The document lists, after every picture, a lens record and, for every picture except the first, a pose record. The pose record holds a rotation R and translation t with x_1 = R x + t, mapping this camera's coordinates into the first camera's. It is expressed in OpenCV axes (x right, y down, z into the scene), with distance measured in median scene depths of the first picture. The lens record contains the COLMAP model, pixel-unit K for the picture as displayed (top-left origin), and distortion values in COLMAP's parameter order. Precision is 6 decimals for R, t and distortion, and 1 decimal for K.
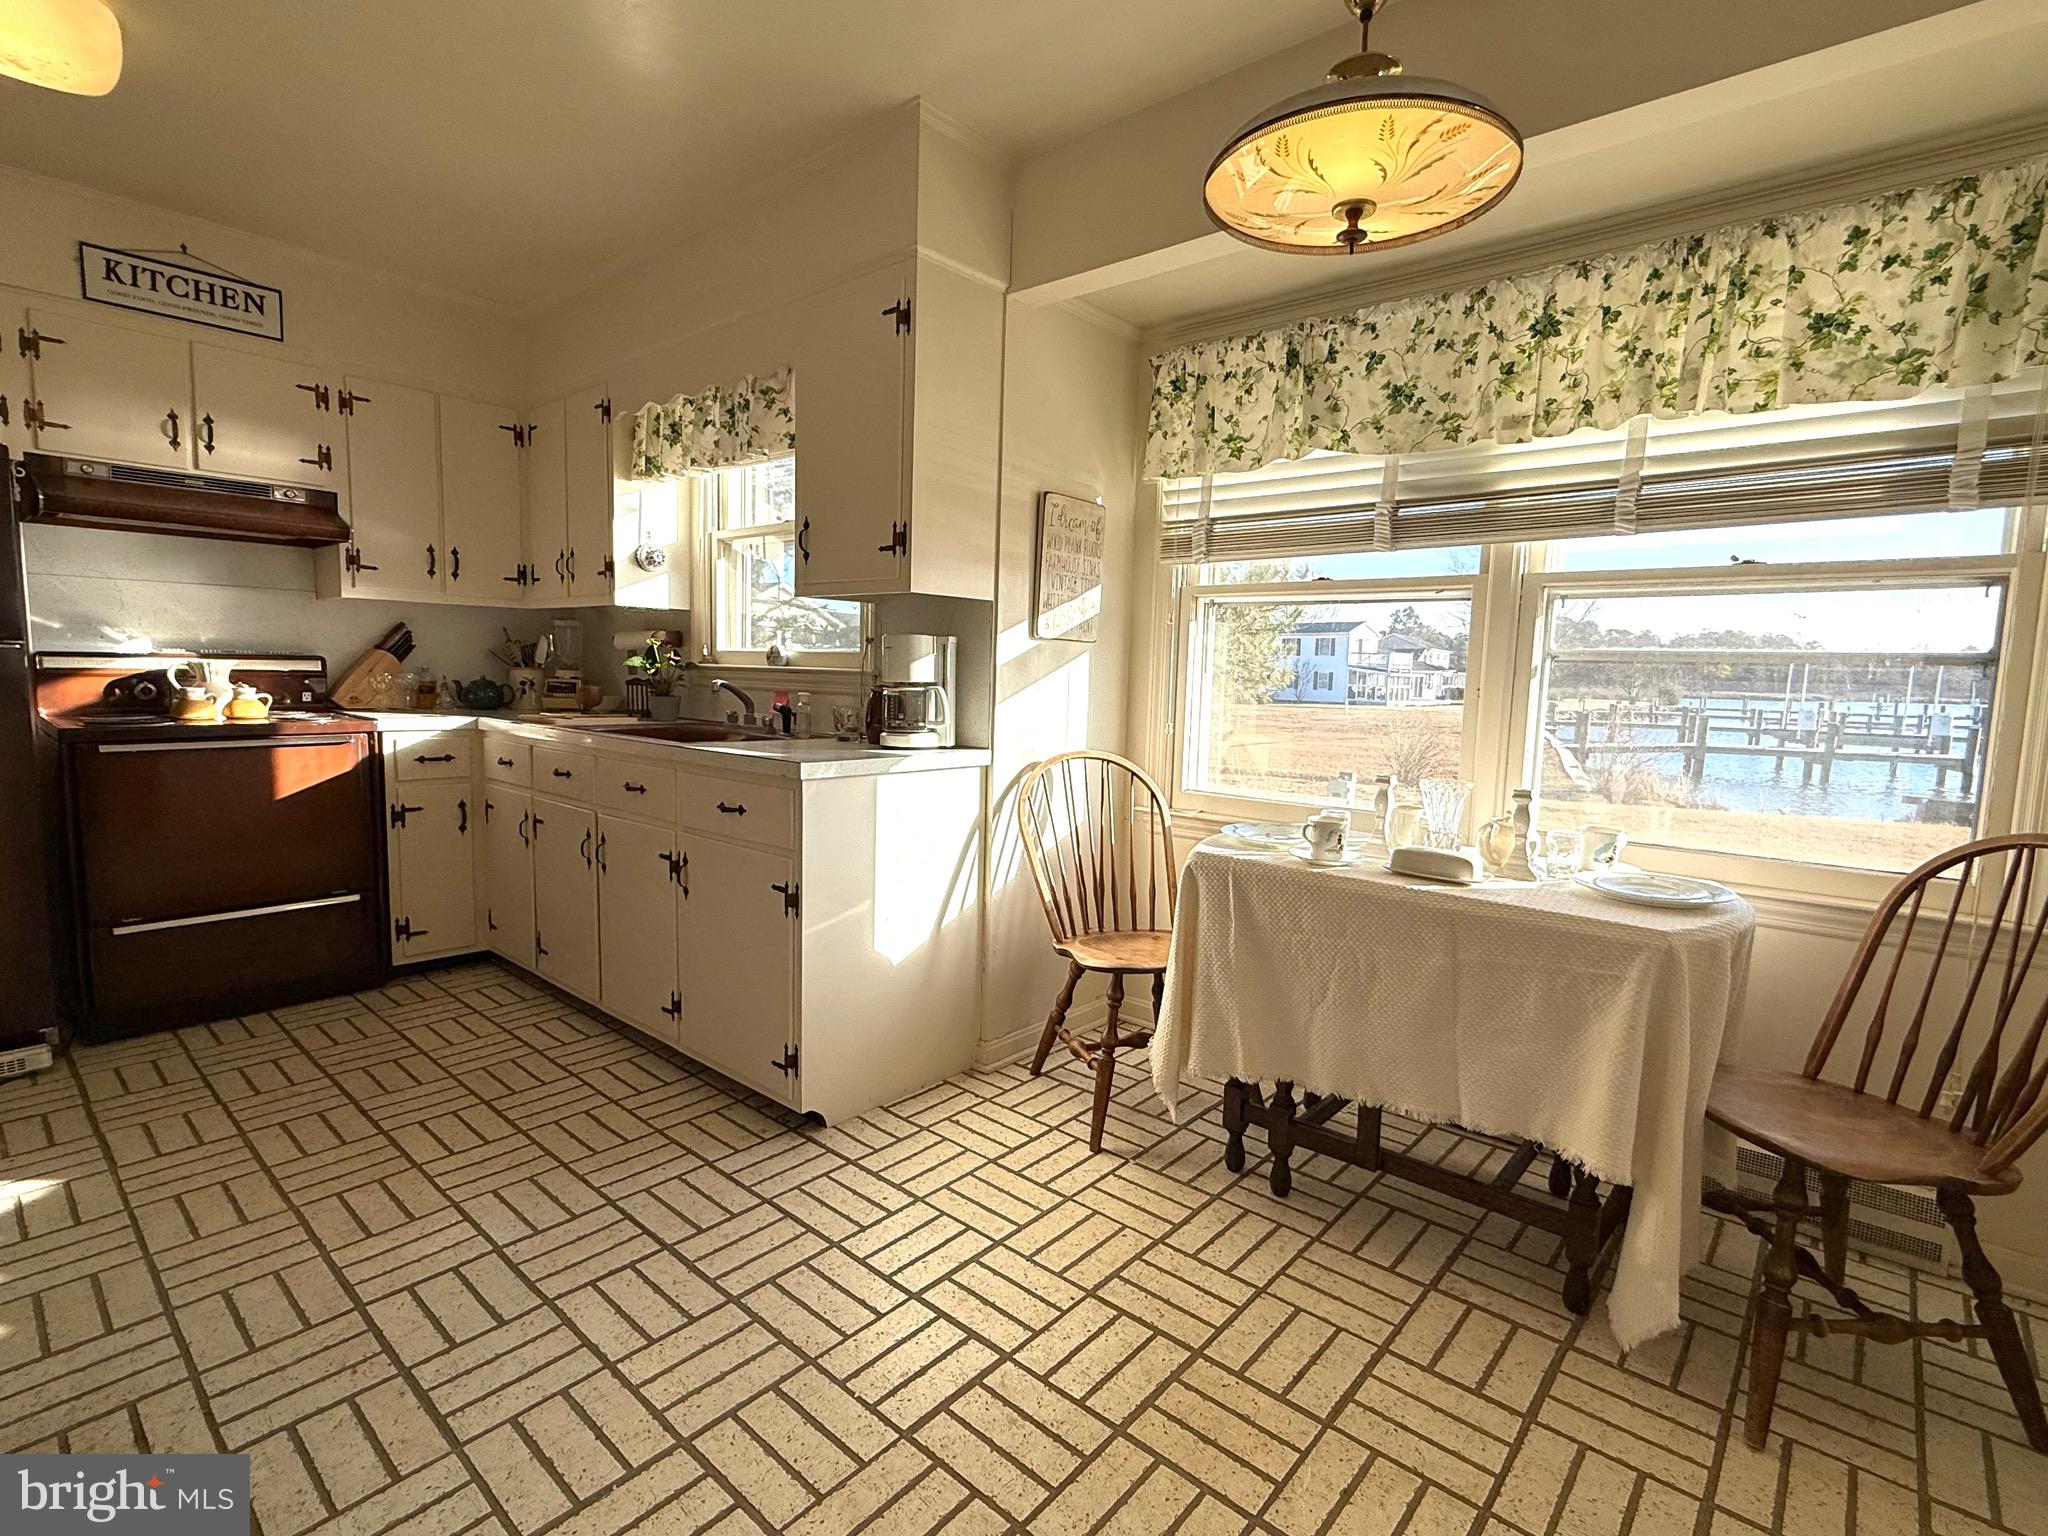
lens RADIAL K [[980.2, 0, 1017.8], [0, 980.2, 769.6], [0, 0, 1]] dist [0.001052, -0.000418]
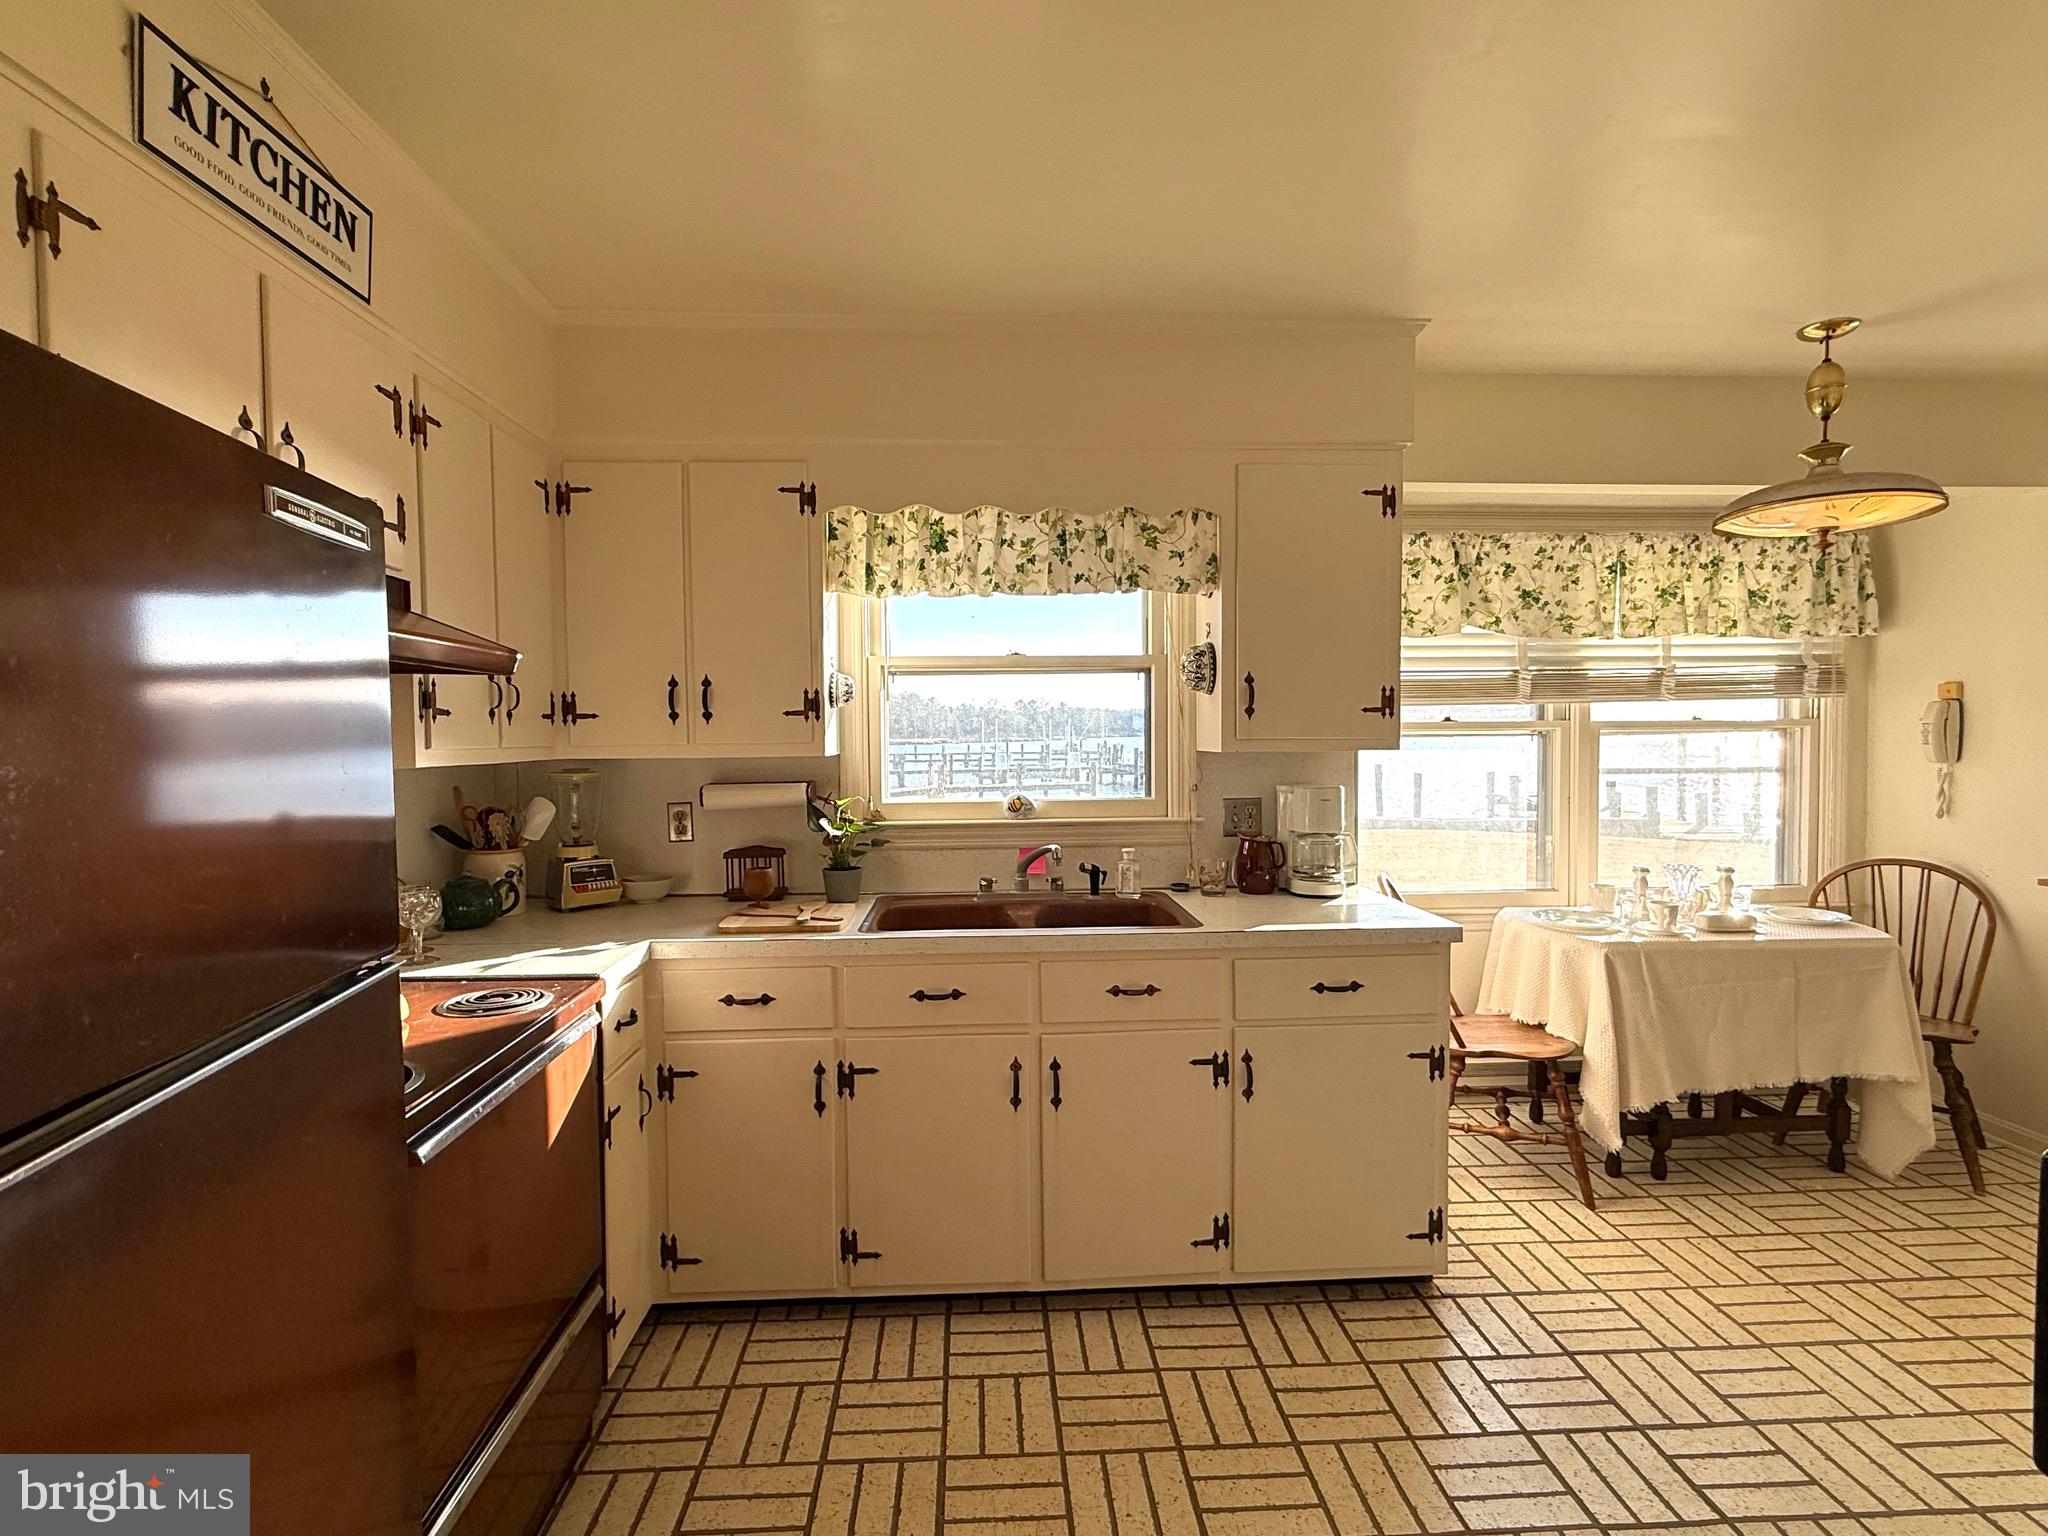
lens RADIAL K [[980.2, 0, 1017.8], [0, 980.2, 769.6], [0, 0, 1]] dist [0.001052, -0.000418]
pose [[0.716397, -0.059068, 0.695188, -0.984594], [0.100502, 0.994755, -0.019046, -0.154708], [-0.690416, 0.083513, 0.718576, 0.438639]]
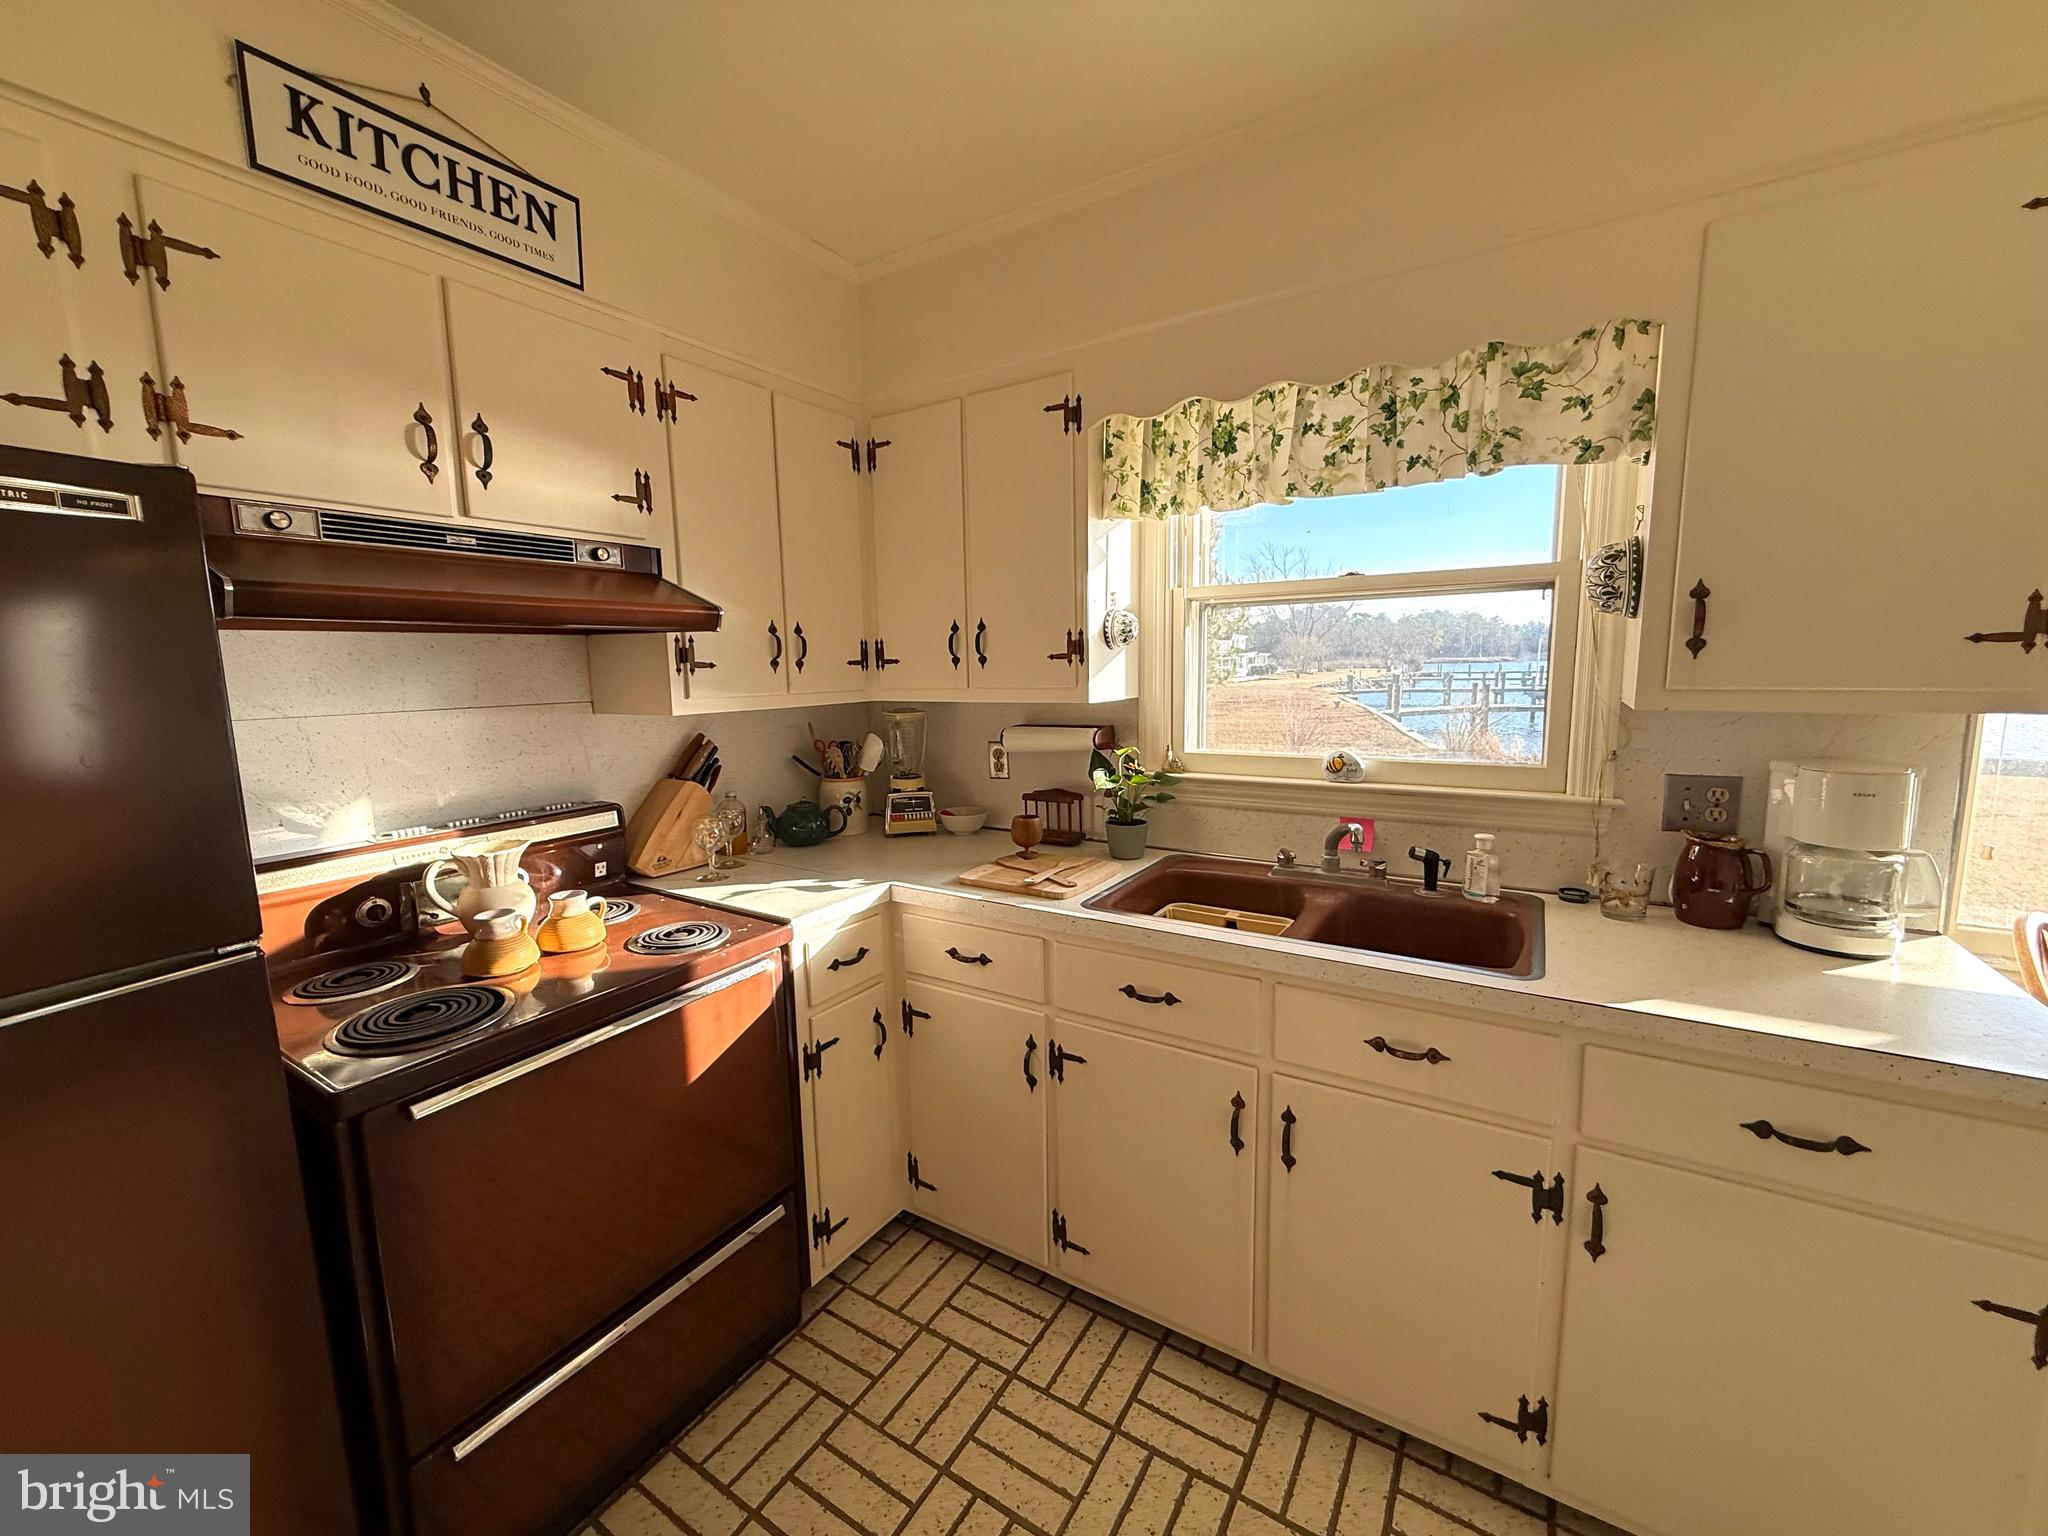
lens RADIAL K [[815.2, 0, 1017.0], [0, 815.2, 769.0], [0, 0, 1]] dist [-0.000614, 0.000570]
pose [[0.986453, -0.066206, 0.150094, -0.655478], [0.062024, 0.997549, 0.032377, -0.172344], [-0.151869, -0.022629, 0.988141, 0.534878]]
